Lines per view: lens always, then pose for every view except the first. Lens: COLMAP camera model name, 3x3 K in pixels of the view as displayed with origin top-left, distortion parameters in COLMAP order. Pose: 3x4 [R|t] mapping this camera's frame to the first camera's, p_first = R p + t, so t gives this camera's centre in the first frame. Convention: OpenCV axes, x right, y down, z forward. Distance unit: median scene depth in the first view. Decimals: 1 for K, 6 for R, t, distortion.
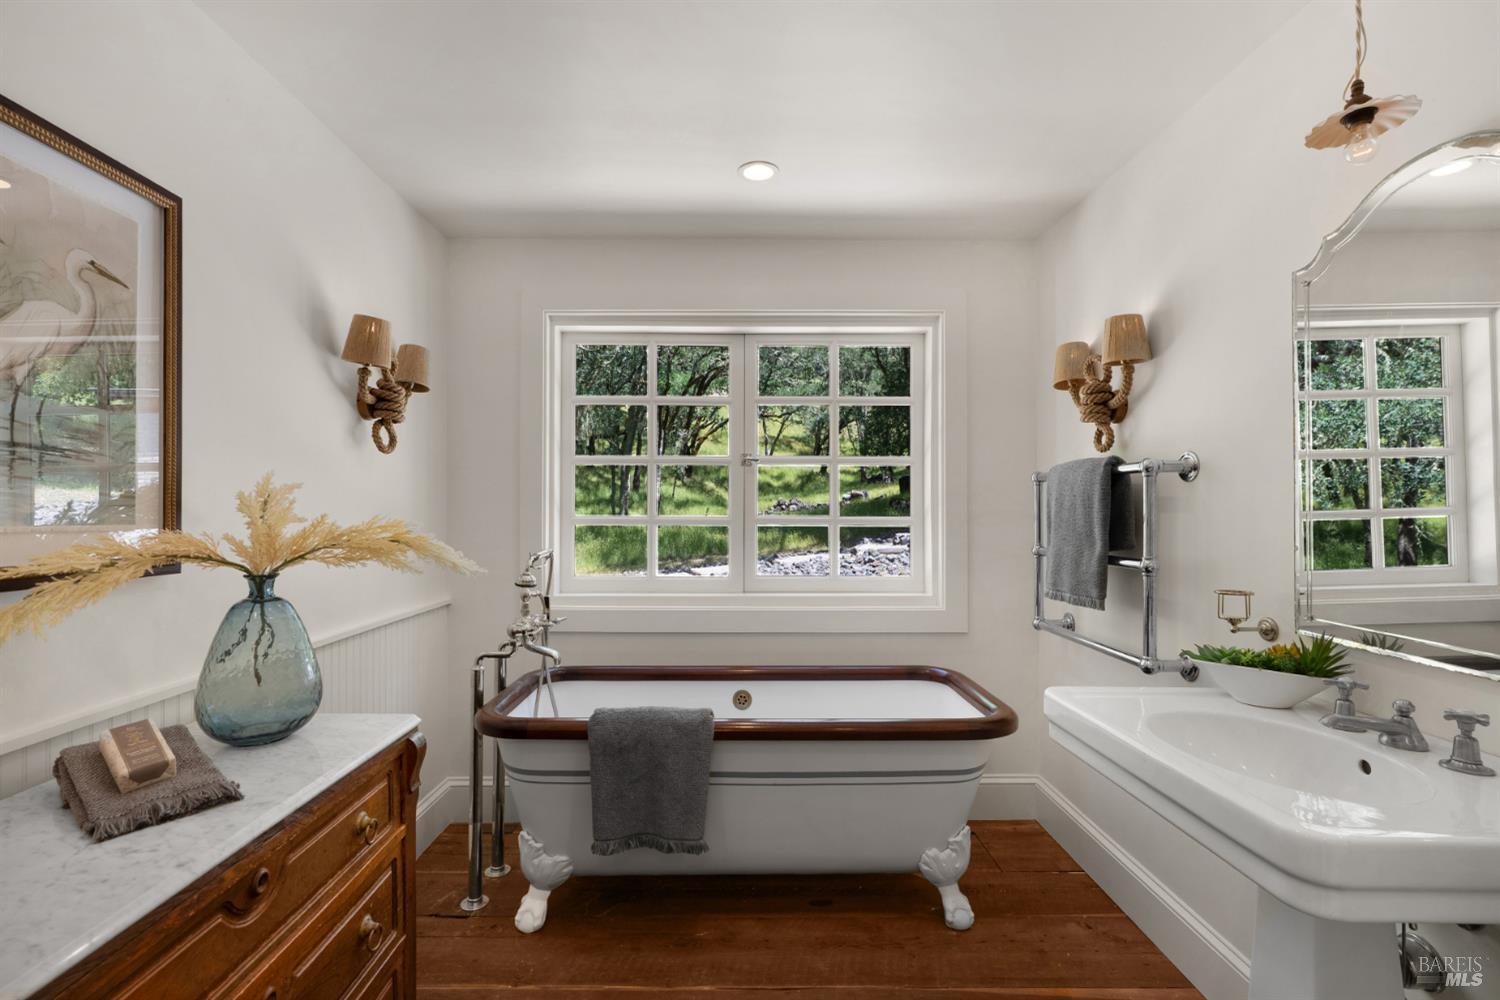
lens RADIAL K [[686.2, 0, 745.5], [0, 686.2, 502.0], [0, 0, 1]] dist [-0.002214, 0.005032]
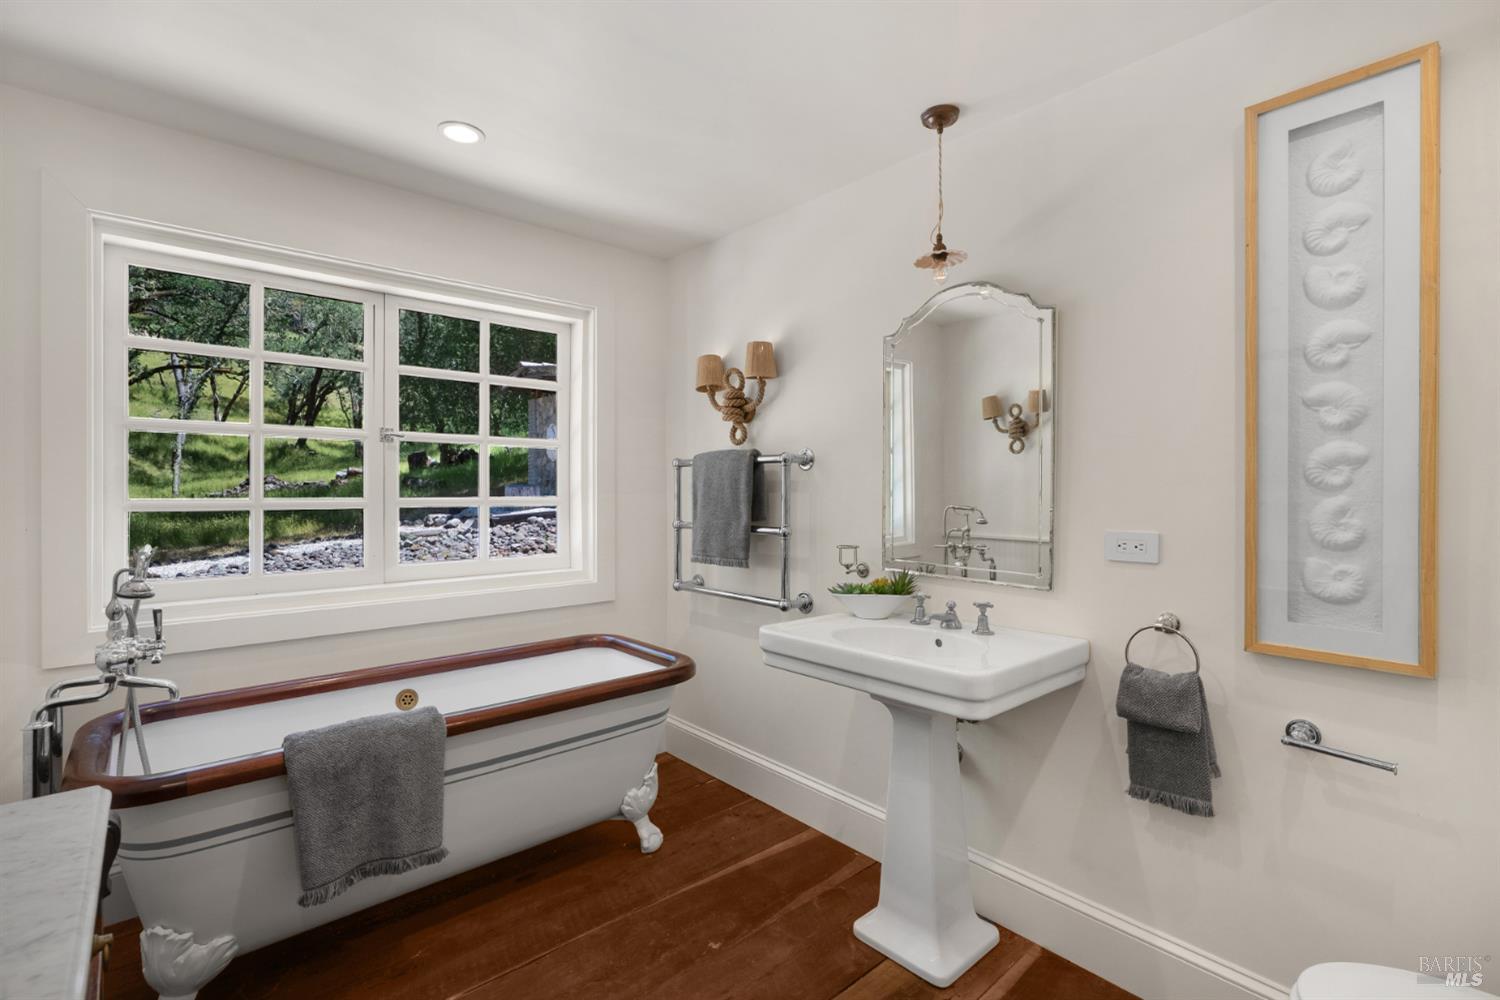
lens RADIAL K [[686.2, 0, 750.6], [0, 686.2, 489.5], [0, 0, 1]] dist [-0.002214, 0.005032]
pose [[0.754535, -0.002875, 0.656253, -0.323552], [-0.005362, 0.999930, 0.010547, -0.003849], [-0.656237, -0.011477, 0.754467, 0.021720]]
